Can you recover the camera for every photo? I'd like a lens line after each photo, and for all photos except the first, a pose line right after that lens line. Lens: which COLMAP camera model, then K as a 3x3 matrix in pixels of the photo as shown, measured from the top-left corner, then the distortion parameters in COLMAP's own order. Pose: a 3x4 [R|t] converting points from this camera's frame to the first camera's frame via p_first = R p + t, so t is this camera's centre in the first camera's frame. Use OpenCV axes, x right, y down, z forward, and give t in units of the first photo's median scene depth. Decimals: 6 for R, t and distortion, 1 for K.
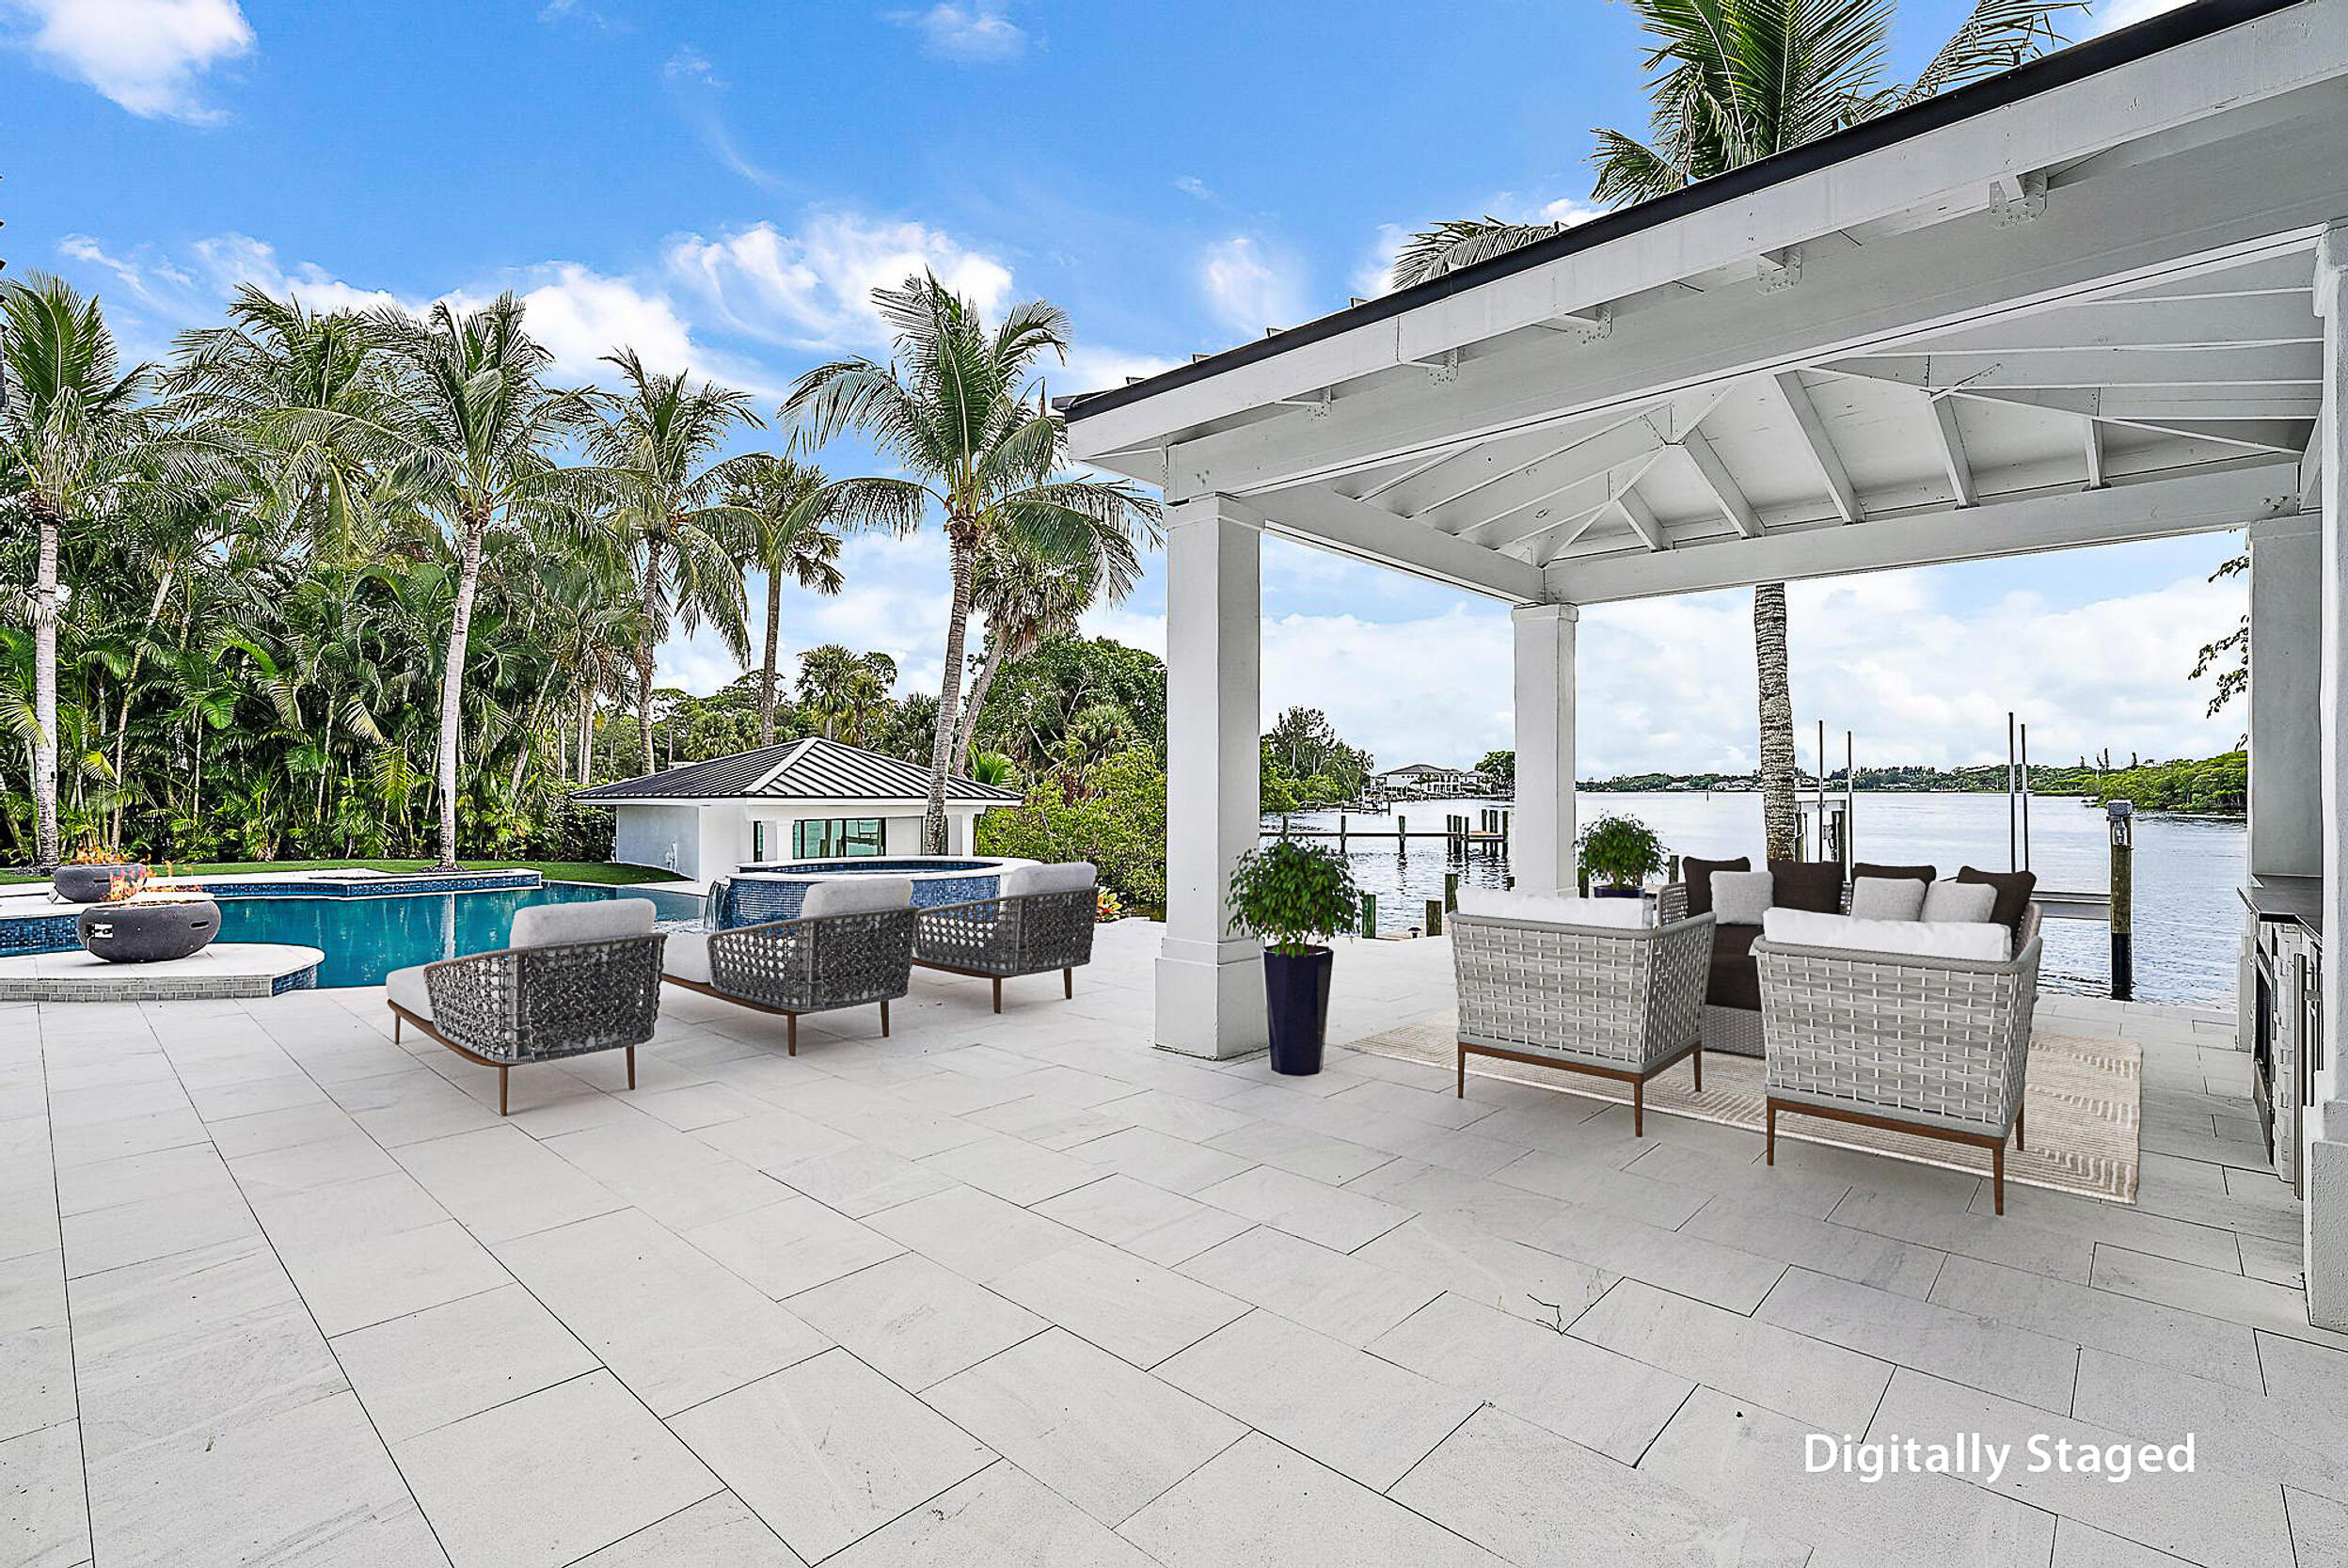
lens RADIAL K [[1069.9, 0, 1162.9], [0, 1069.9, 787.4], [0, 0, 1]] dist [0.002278, -0.000519]
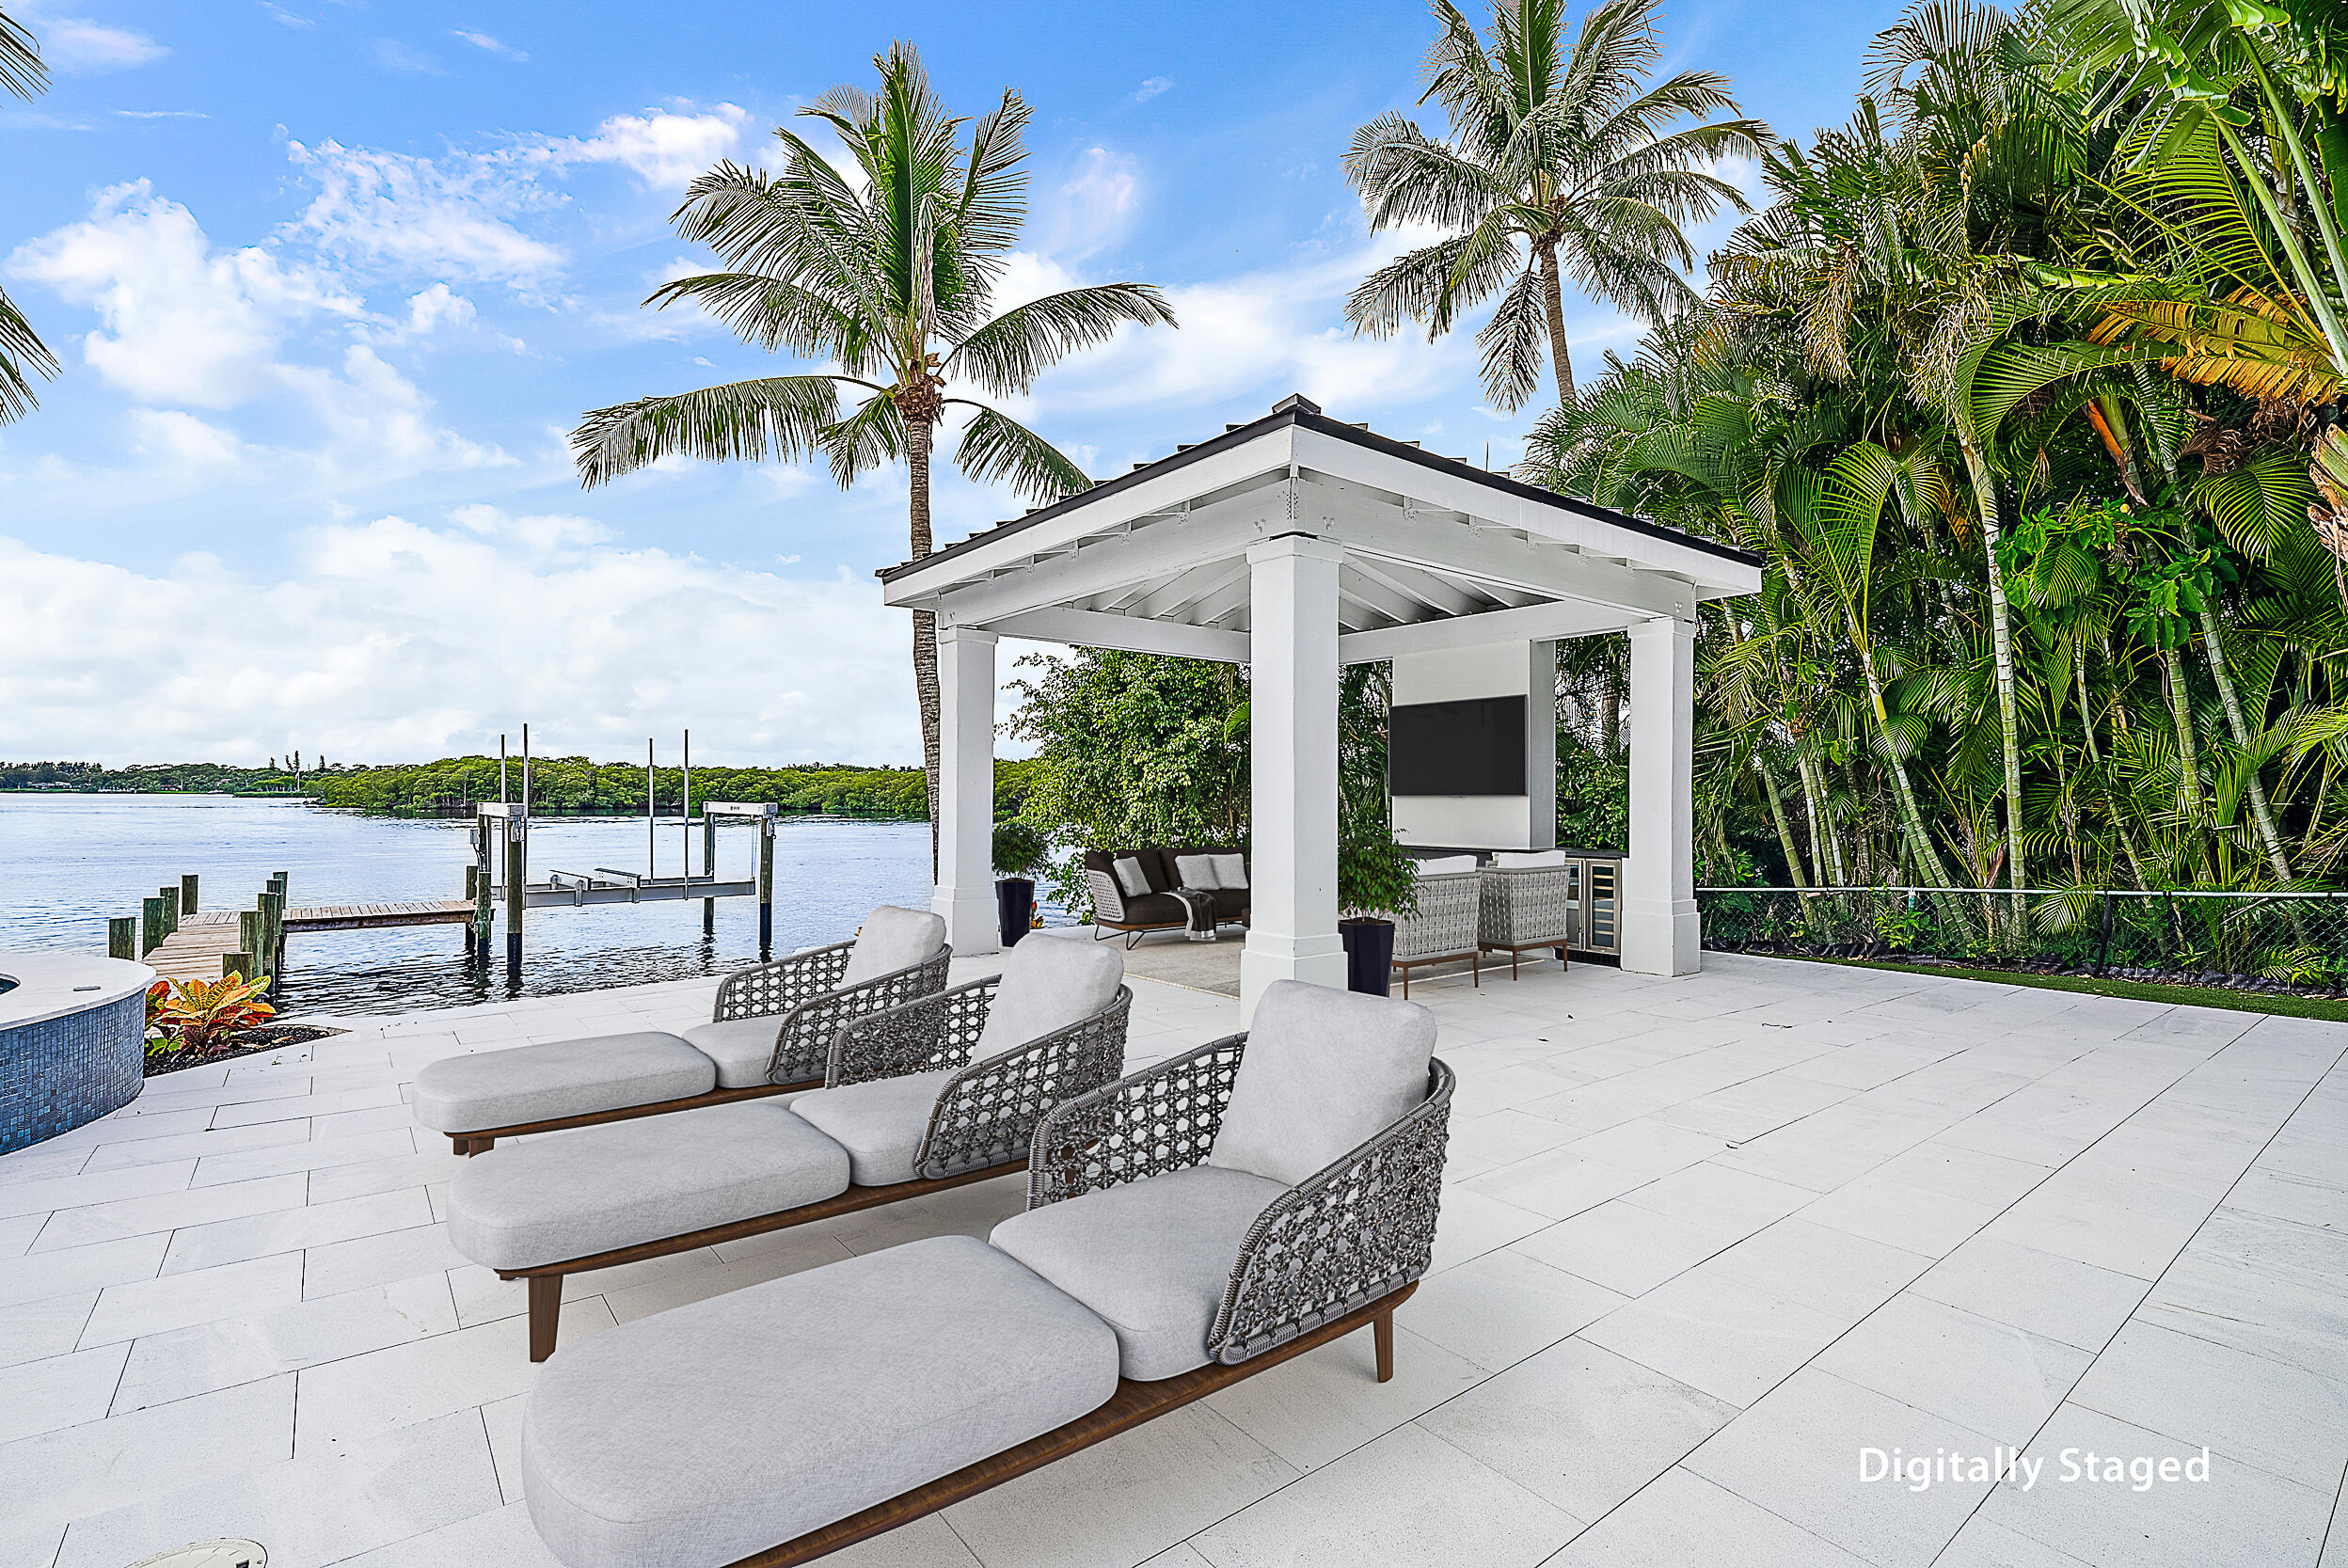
lens RADIAL K [[1069.9, 0, 1174.6], [0, 1069.9, 779.8], [0, 0, 1]] dist [0.002278, -0.000519]
pose [[0.156833, 0.015312, 0.987506, -0.098887], [-0.007322, 0.999870, -0.014341, -0.000057], [-0.987598, -0.004981, 0.156925, 0.088336]]
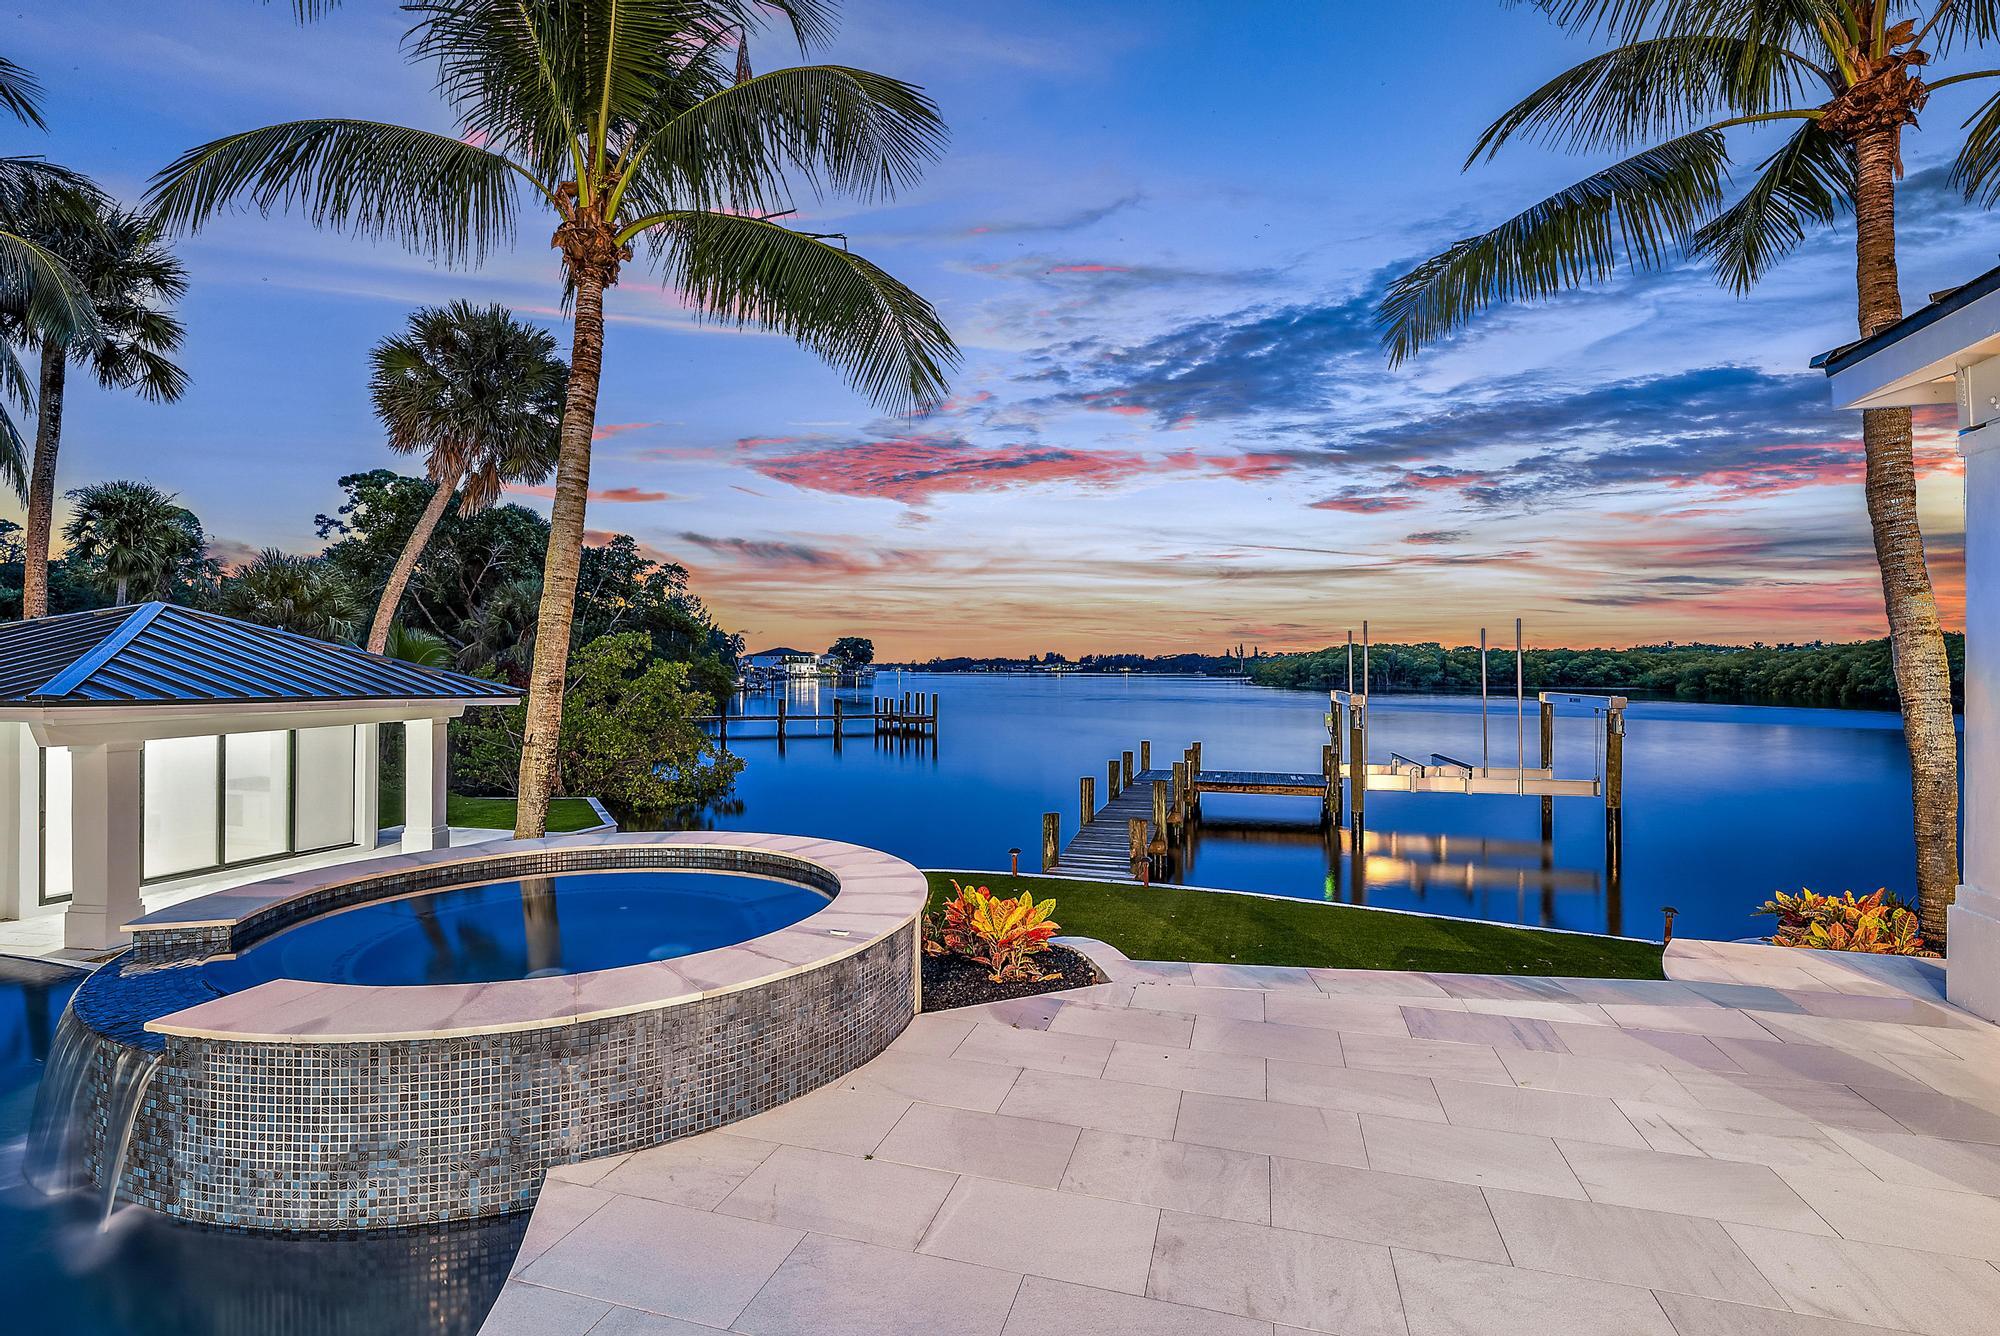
lens RADIAL K [[935.5, 0, 994.2], [0, 935.5, 666.2], [0, 0, 1]] dist [0.007136, -0.001792]
pose [[0.892589, 0.006402, 0.450827, -0.055376], [-0.005643, 0.999979, -0.003029, -0.003929], [-0.450837, 0.000160, 0.892606, 0.114150]]
